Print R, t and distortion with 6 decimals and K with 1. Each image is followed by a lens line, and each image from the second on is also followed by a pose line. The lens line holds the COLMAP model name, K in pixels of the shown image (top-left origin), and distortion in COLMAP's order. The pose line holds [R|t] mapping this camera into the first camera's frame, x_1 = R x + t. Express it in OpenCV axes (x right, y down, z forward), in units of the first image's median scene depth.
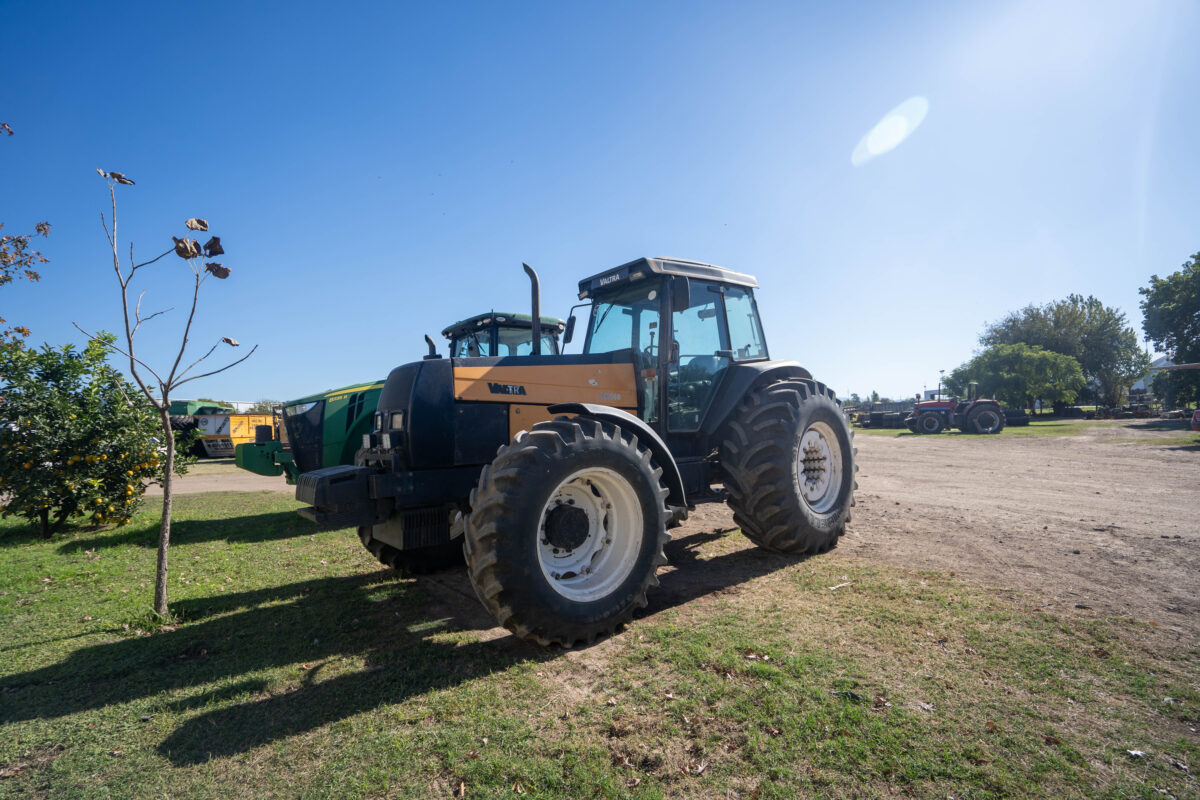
lens RADIAL K [[551.8, 0, 597.2], [0, 551.8, 393.1], [0, 0, 1]] dist [-0.044838, 0.015502]
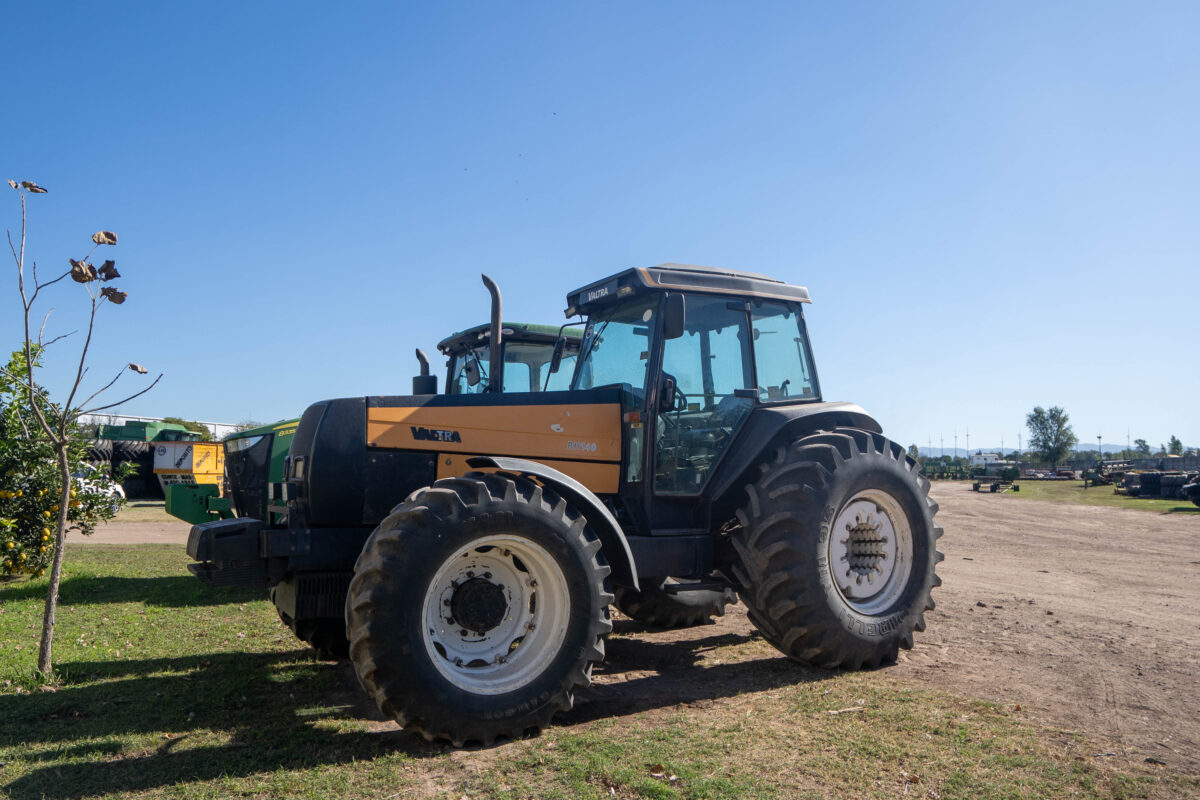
lens RADIAL K [[828.7, 0, 596.5], [0, 828.7, 398.5], [0, 0, 1]] dist [-0.047217, 0.012897]
pose [[0.987565, 0.026151, -0.155018, 0.225074], [-0.030918, 0.999118, -0.028419, -0.028547], [0.154138, 0.032858, 0.987503, -0.158702]]
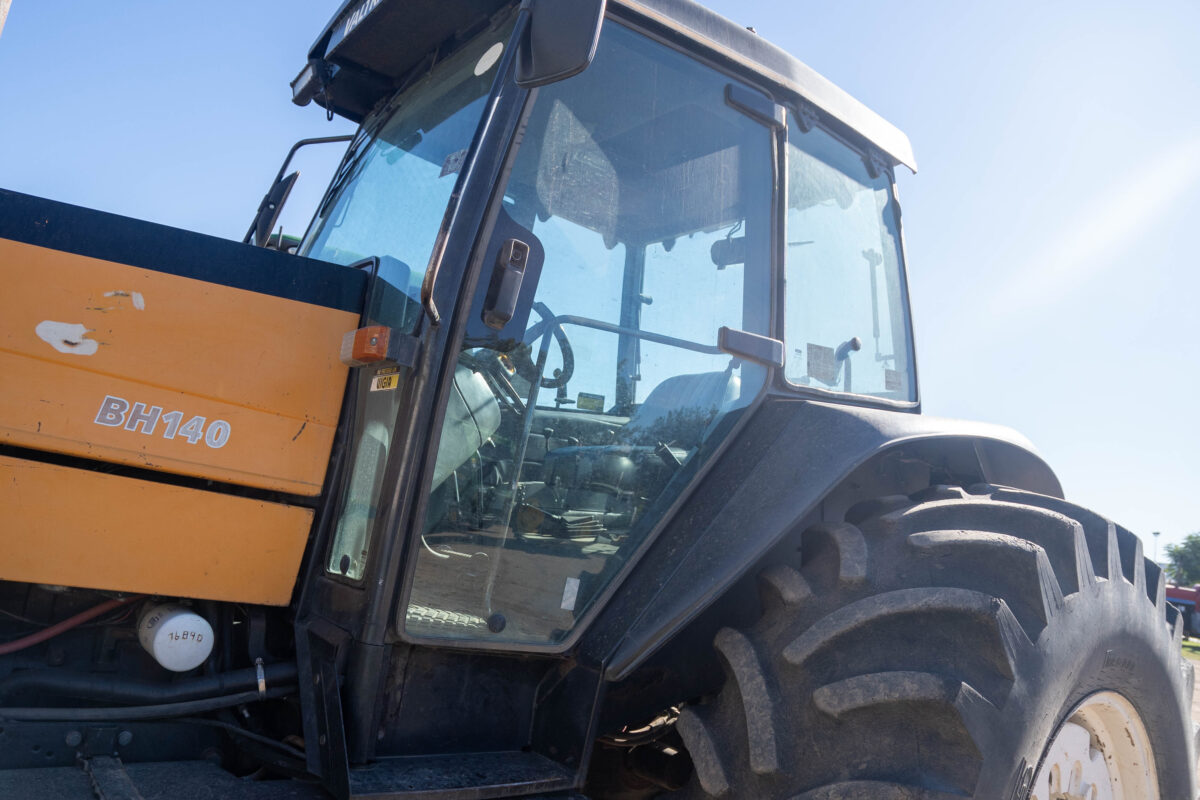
lens RADIAL K [[827.7, 0, 586.2], [0, 827.7, 402.4], [0, 0, 1]] dist [-0.052249, 0.009056]
pose [[0.984534, 0.166227, -0.055322, 0.200666], [-0.170441, 0.981865, -0.083010, -0.003355], [0.040520, 0.091156, 0.995012, 0.689051]]
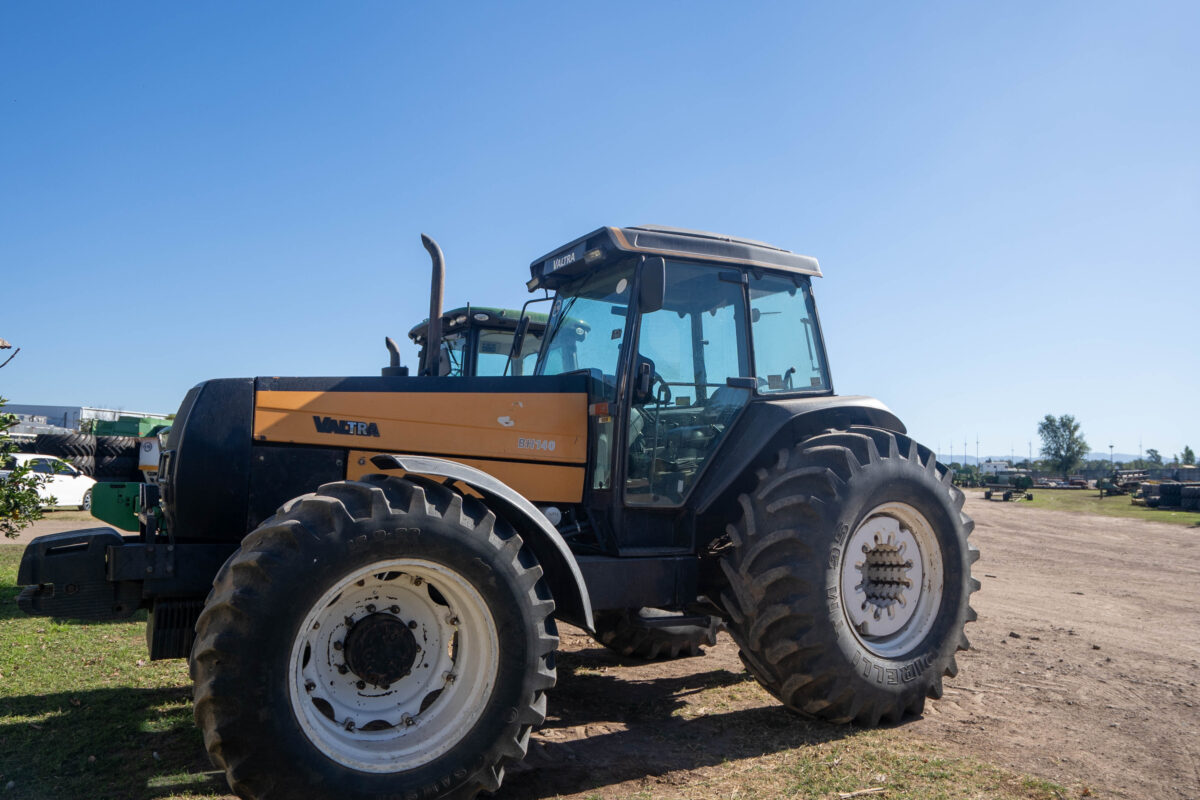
lens RADIAL K [[827.9, 0, 594.5], [0, 827.9, 400.1], [0, 0, 1]] dist [-0.047720, 0.013291]
pose [[0.985223, 0.038371, -0.166926, 0.246663], [-0.043859, 0.998607, -0.029316, -0.019608], [0.165569, 0.036204, 0.985534, 0.069852]]
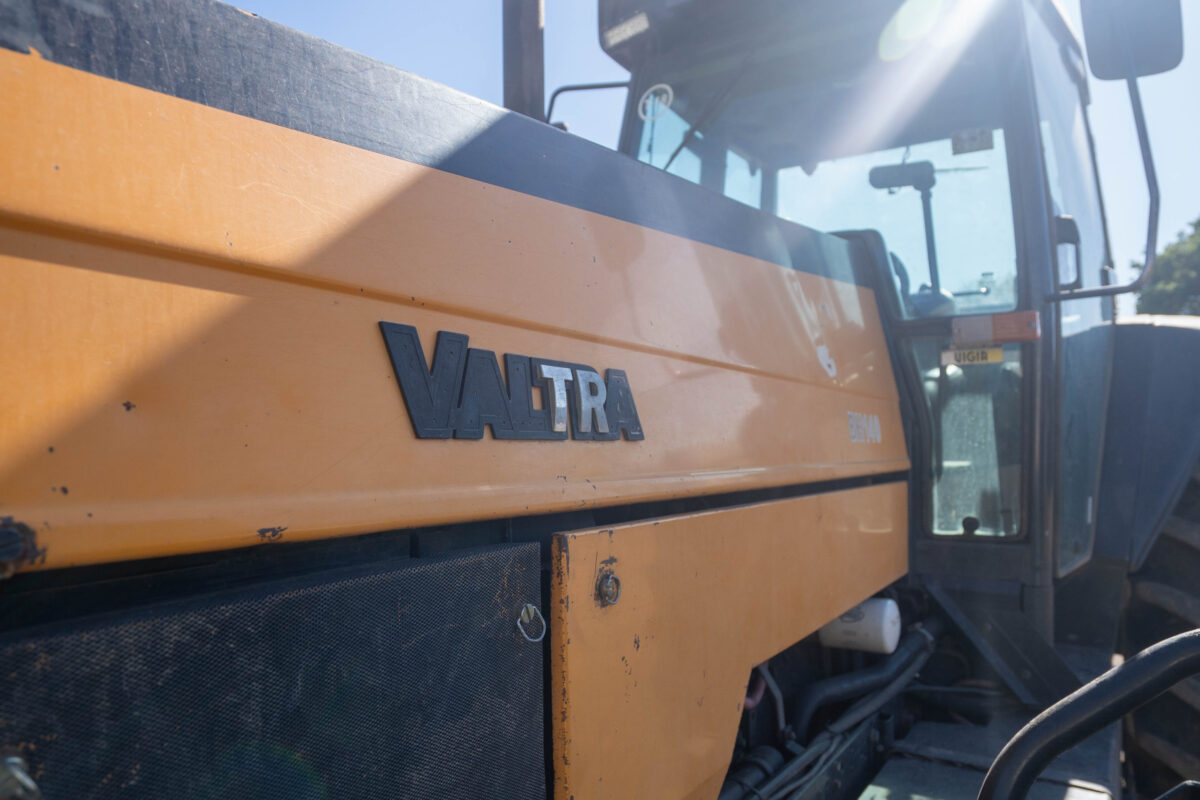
lens RADIAL K [[829.7, 0, 596.1], [0, 829.7, 397.6], [0, 0, 1]] dist [-0.040812, 0.012133]
pose [[0.961329, 0.023850, 0.274368, -0.167339], [-0.029746, 0.999407, 0.017345, -0.008325], [-0.273792, -0.024835, 0.961468, 0.714563]]
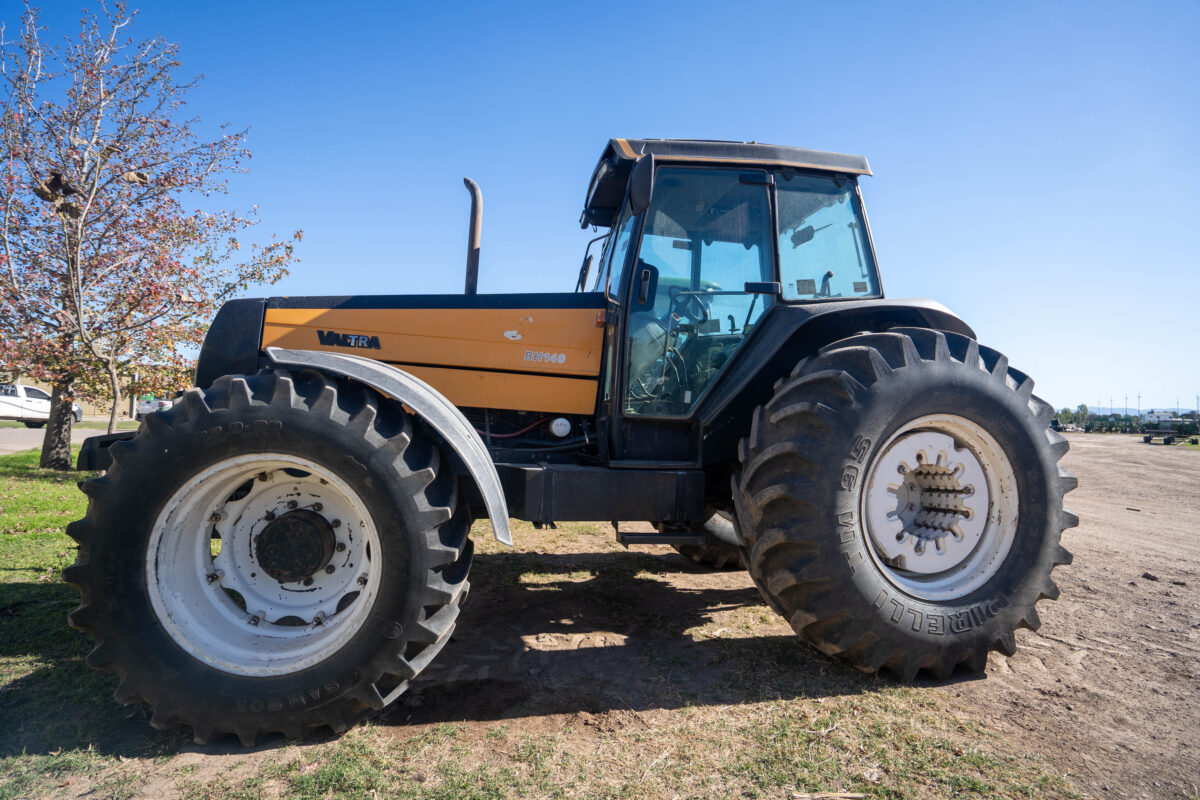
lens RADIAL K [[551.8, 0, 603.6], [0, 551.8, 391.8], [0, 0, 1]] dist [-0.044838, 0.015502]
pose [[0.869326, 0.030537, -0.493295, 0.409296], [-0.025358, 0.999531, 0.017188, 0.033873], [0.493589, -0.002433, 0.869692, 0.462594]]
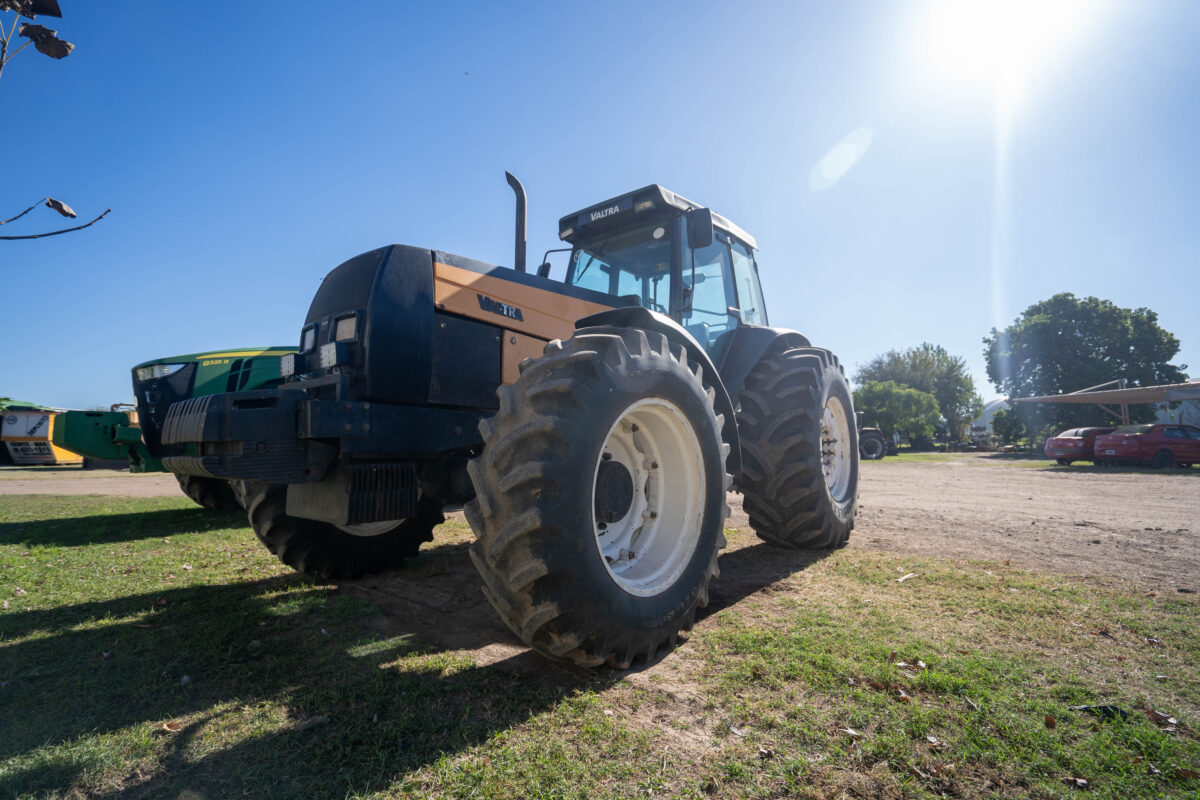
lens RADIAL K [[551.8, 0, 596.0], [0, 551.8, 391.1], [0, 0, 1]] dist [-0.044838, 0.015502]
pose [[0.979779, 0.048475, 0.194122, -0.149733], [-0.038075, 0.997650, -0.056956, 0.116242], [-0.196427, 0.048413, 0.979323, 0.235888]]
